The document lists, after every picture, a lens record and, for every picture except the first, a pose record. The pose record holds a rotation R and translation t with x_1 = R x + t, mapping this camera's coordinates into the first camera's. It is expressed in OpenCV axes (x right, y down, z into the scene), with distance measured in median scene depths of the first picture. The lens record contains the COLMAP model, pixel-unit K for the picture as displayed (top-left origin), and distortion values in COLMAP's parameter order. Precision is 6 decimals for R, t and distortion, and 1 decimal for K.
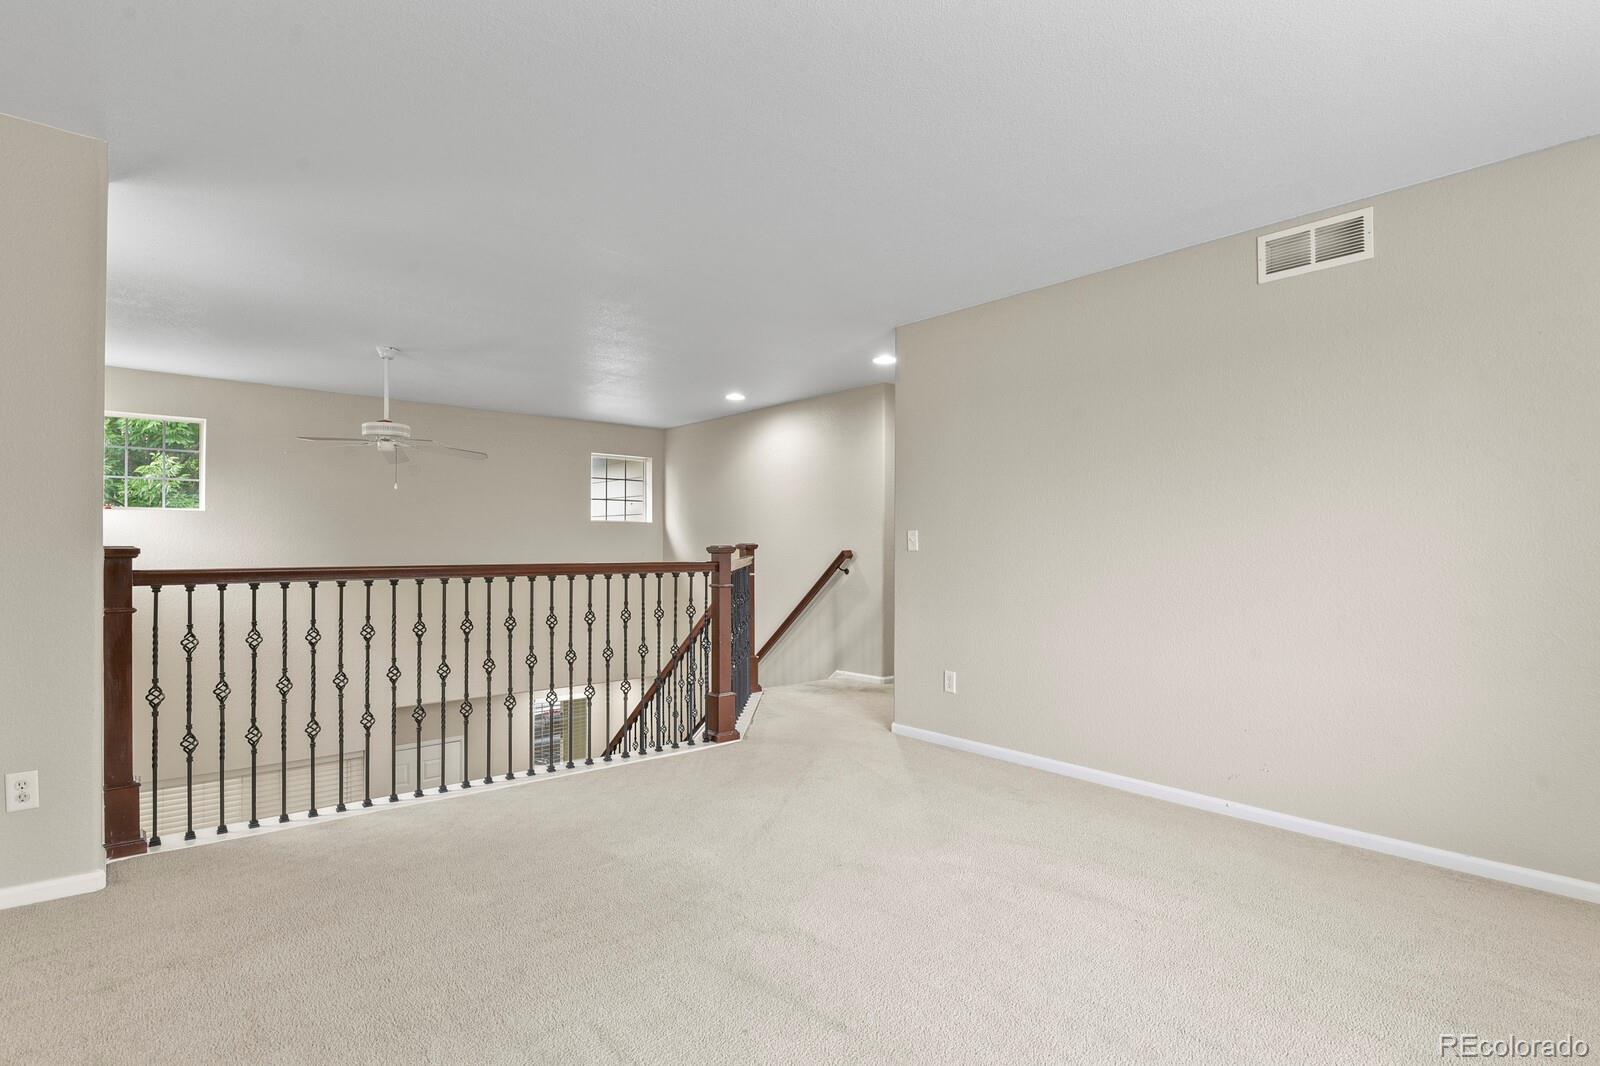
lens RADIAL K [[777.4, 0, 803.3], [0, 777.4, 537.5], [0, 0, 1]] dist [-0.006331, -0.002130]
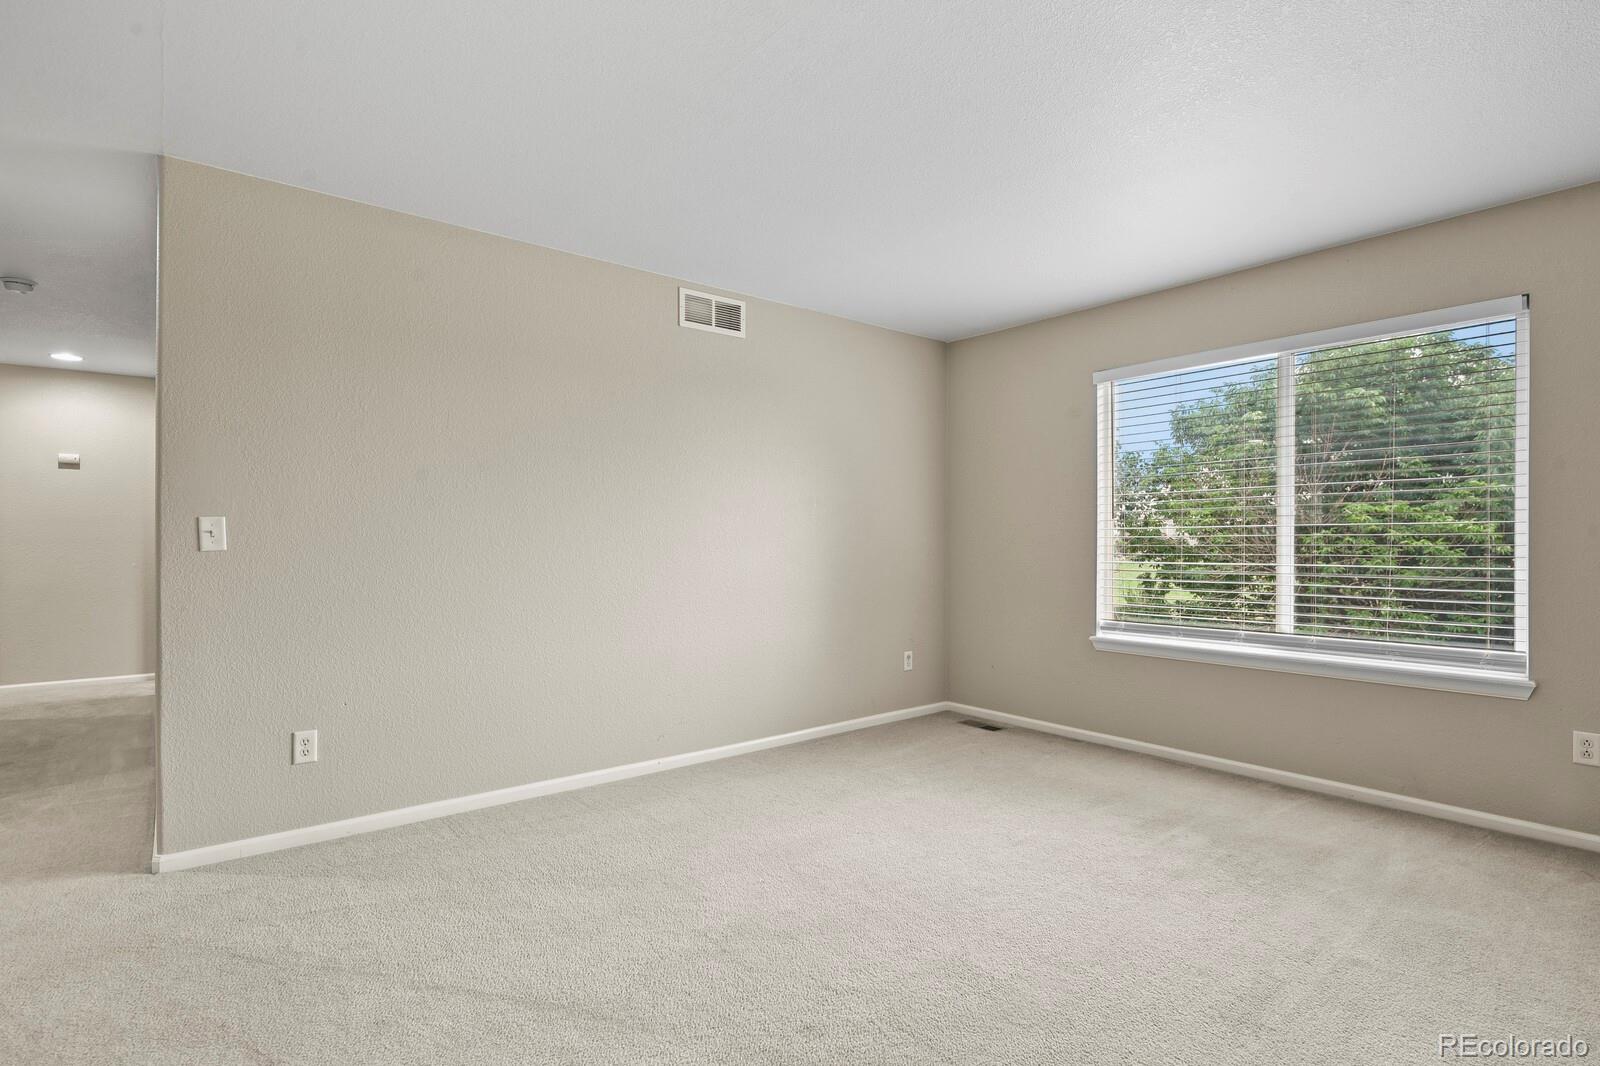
lens RADIAL K [[777.4, 0, 796.7], [0, 777.4, 539.9], [0, 0, 1]] dist [-0.006331, -0.002130]
pose [[0.045947, 0.004098, 0.998935, -0.473042], [-0.002907, 0.999988, -0.003969, 0.011104], [-0.998940, -0.002722, 0.045958, 0.574097]]
